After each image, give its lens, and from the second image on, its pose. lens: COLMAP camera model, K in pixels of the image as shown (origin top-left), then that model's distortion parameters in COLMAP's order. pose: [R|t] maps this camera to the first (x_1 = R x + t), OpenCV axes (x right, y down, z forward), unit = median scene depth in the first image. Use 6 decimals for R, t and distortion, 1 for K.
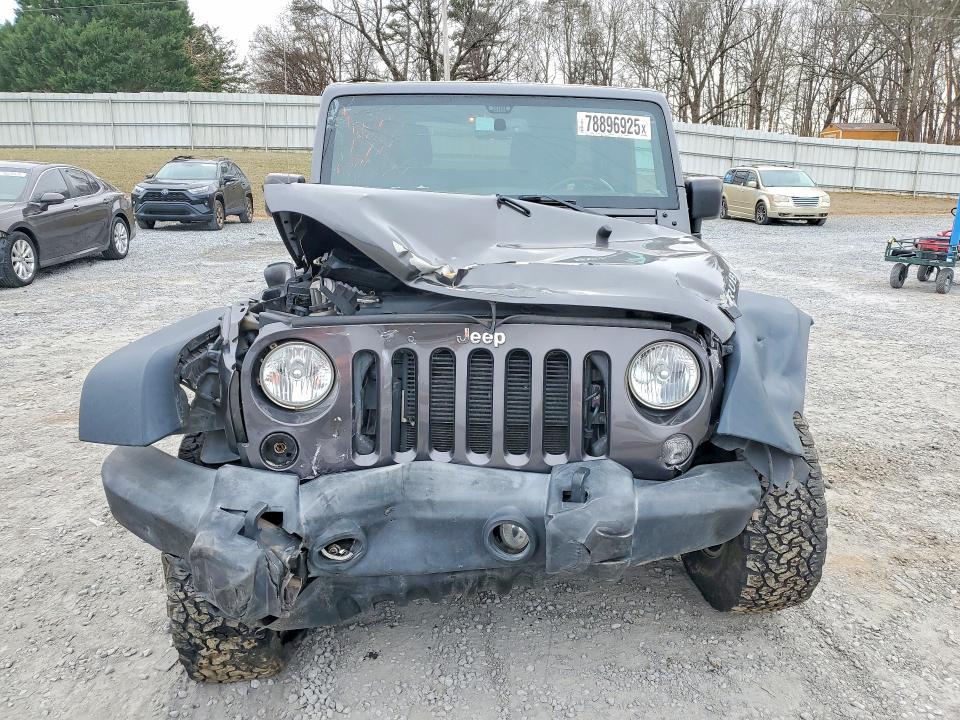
lens RADIAL K [[809.3, 0, 465.5], [0, 809.3, 361.7], [0, 0, 1]] dist [0.049724, -0.006374]
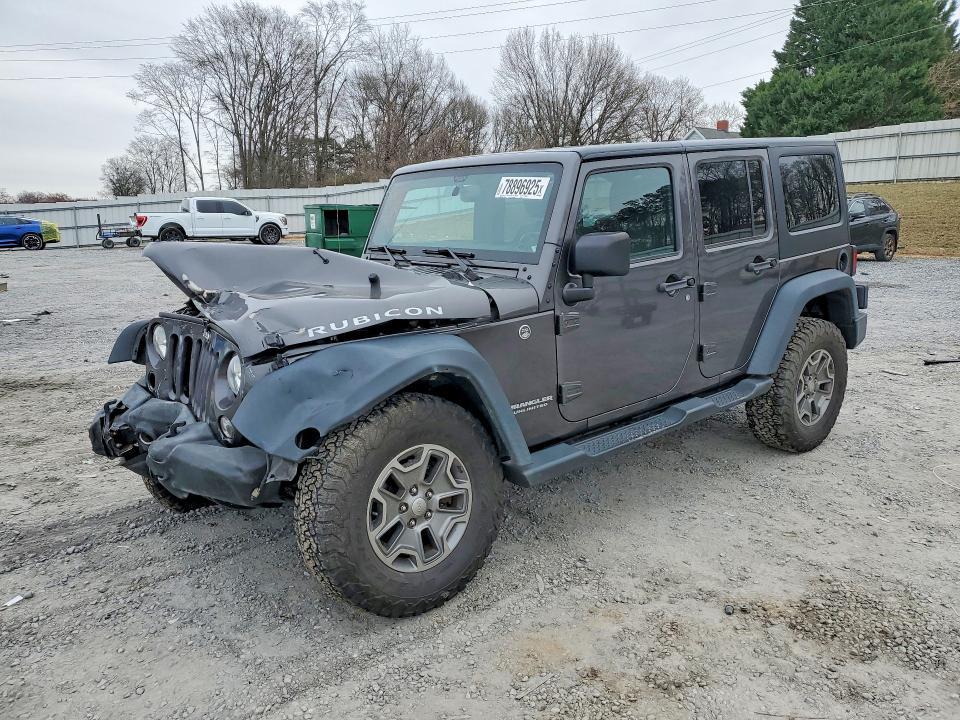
lens RADIAL K [[809.3, 0, 465.5], [0, 809.3, 361.7], [0, 0, 1]] dist [0.049724, -0.006374]
pose [[0.528847, 0.144417, -0.836340, 0.237156], [-0.173898, 0.982948, 0.059772, -0.023726], [0.830711, 0.113827, 0.544943, 0.078379]]
